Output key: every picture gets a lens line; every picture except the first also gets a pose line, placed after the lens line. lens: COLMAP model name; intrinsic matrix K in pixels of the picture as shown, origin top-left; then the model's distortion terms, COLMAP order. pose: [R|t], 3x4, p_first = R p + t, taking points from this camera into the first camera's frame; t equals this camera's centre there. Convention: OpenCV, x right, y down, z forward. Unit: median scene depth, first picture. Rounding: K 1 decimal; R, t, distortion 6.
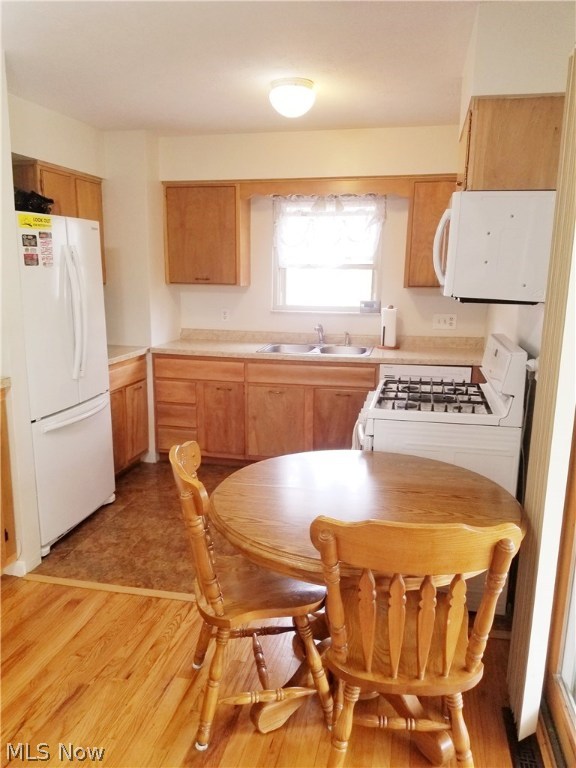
lens RADIAL K [[614.9, 0, 287.6], [0, 614.9, 408.0], [0, 0, 1]] dist [0.085525, -0.171609]
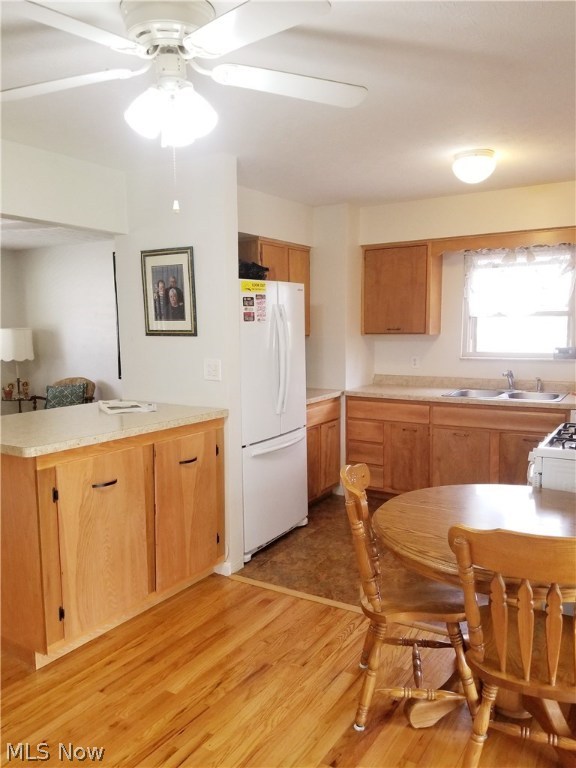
lens RADIAL K [[614.9, 0, 287.6], [0, 614.9, 408.0], [0, 0, 1]] dist [0.085525, -0.171609]
pose [[0.944831, 0.022251, -0.326802, 0.062587], [-0.048983, 0.996069, -0.073798, 0.028459], [0.323876, 0.085735, 0.942207, -0.113148]]
